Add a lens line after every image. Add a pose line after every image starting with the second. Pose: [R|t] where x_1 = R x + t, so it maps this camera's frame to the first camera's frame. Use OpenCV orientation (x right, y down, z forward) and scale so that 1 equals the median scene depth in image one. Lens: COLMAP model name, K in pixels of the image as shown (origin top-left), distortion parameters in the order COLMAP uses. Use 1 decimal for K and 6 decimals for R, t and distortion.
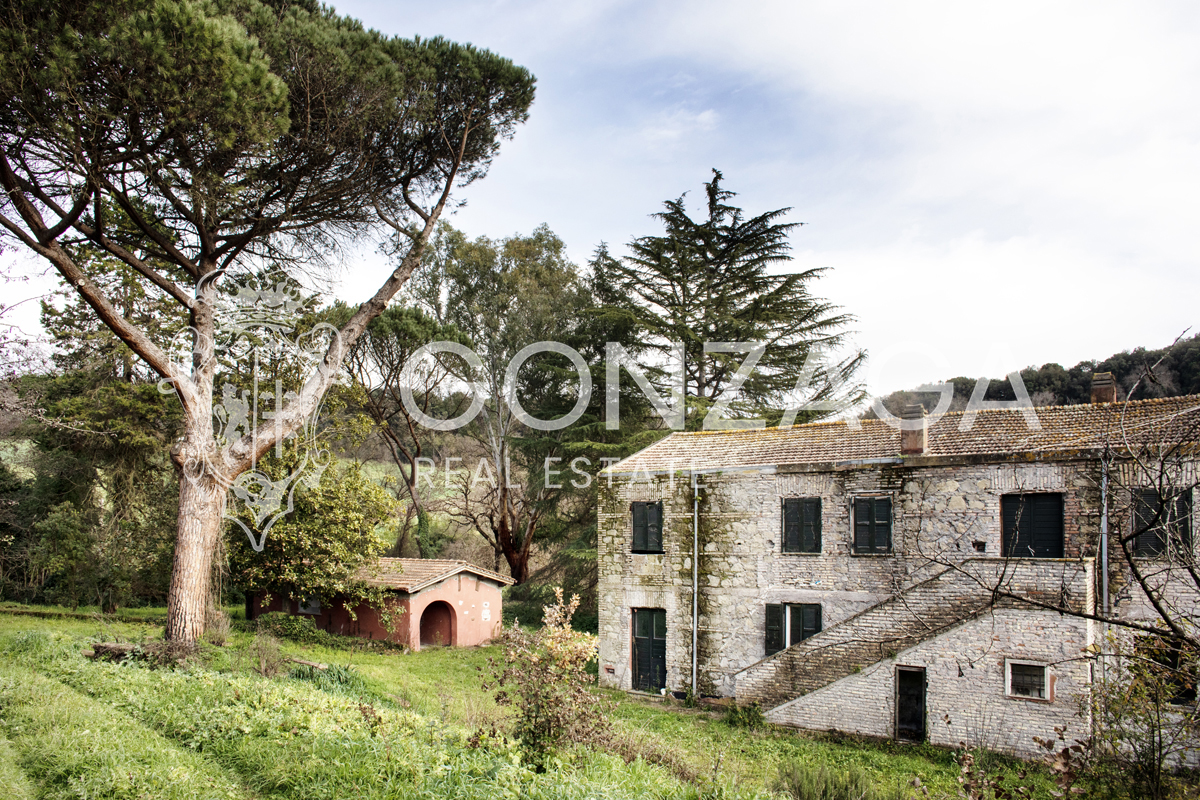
lens RADIAL K [[857.3, 0, 514.4], [0, 857.3, 506.8], [0, 0, 1]] dist [-0.107136, 0.061079]
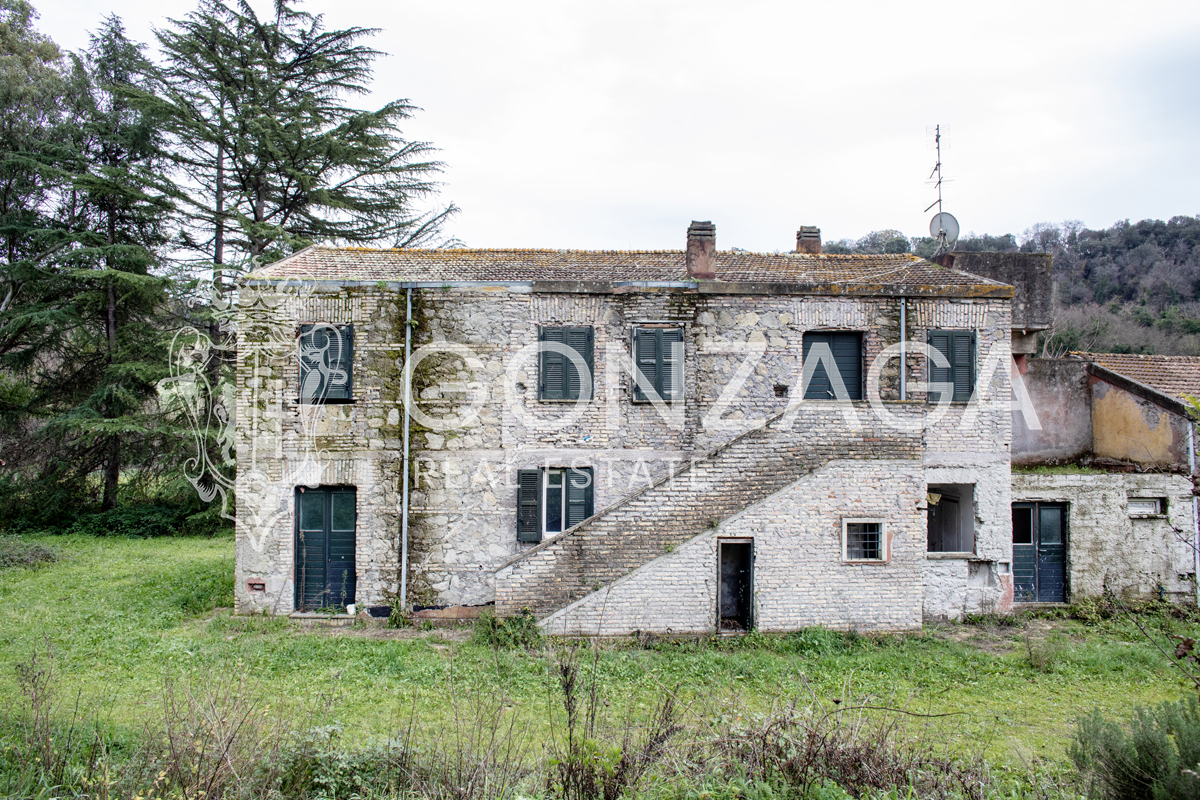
lens RADIAL K [[824.3, 0, 586.6], [0, 824.3, 395.9], [0, 0, 1]] dist [-0.076243, 0.067915]
pose [[0.742379, 0.023732, 0.669560, -0.134523], [-0.022079, 0.999696, -0.010954, 0.057915], [-0.669617, -0.006652, 0.742677, 0.441843]]
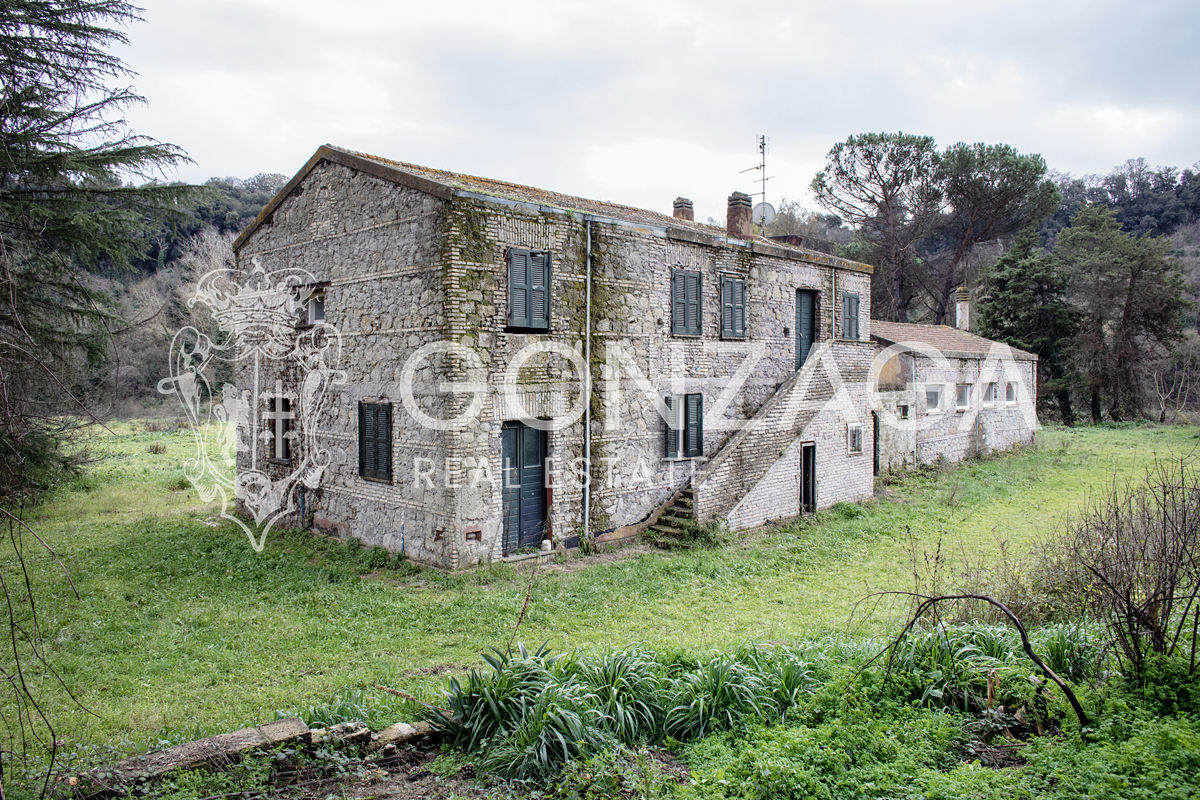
lens RADIAL K [[841.7, 0, 598.4], [0, 841.7, 368.2], [0, 0, 1]] dist [-0.060645, 0.001867]
pose [[0.077143, -0.000590, 0.997020, -0.513758], [-0.028161, 0.999600, 0.002770, 0.087282], [-0.996622, -0.028290, 0.077096, 1.013060]]
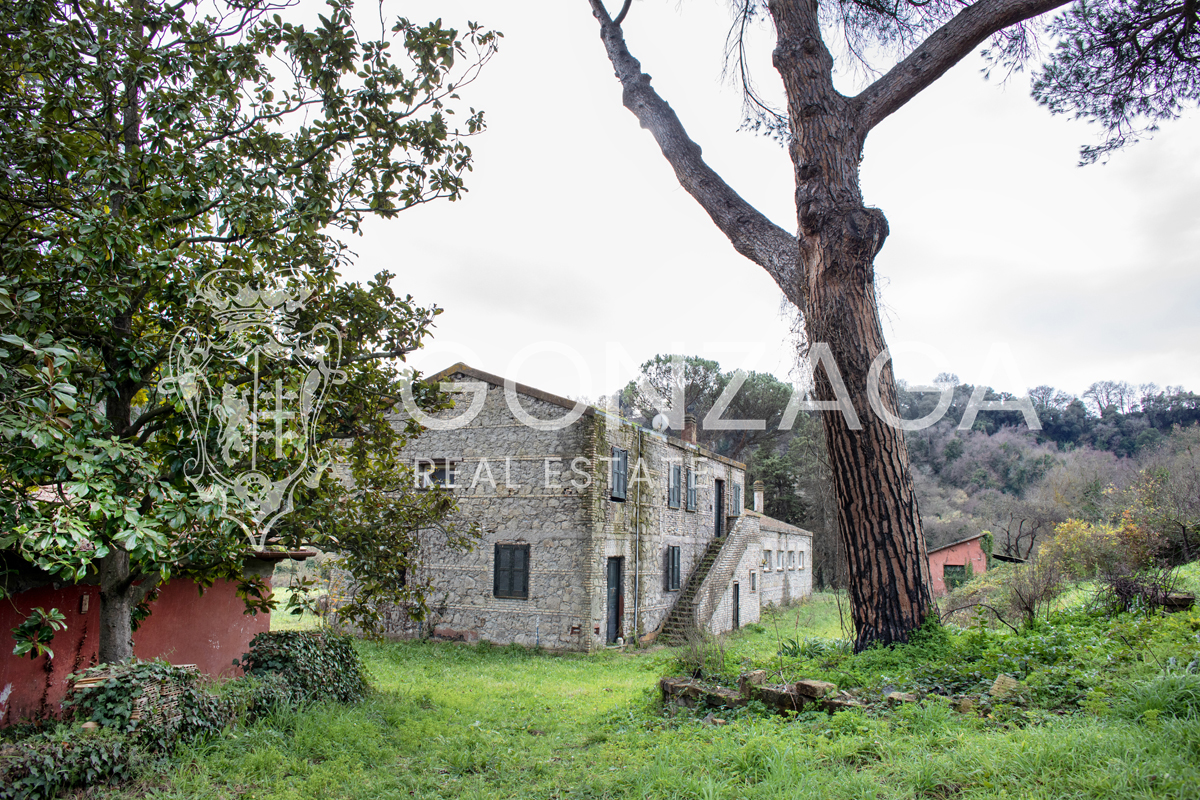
lens RADIAL K [[823.9, 0, 619.2], [0, 823.9, 405.4], [0, 0, 1]] dist [-0.085005, 0.066309]
pose [[-0.273618, 0.158577, 0.948676, -0.858659], [-0.052757, 0.982356, -0.179423, 0.131206], [-0.960391, -0.099143, -0.260424, 1.414965]]
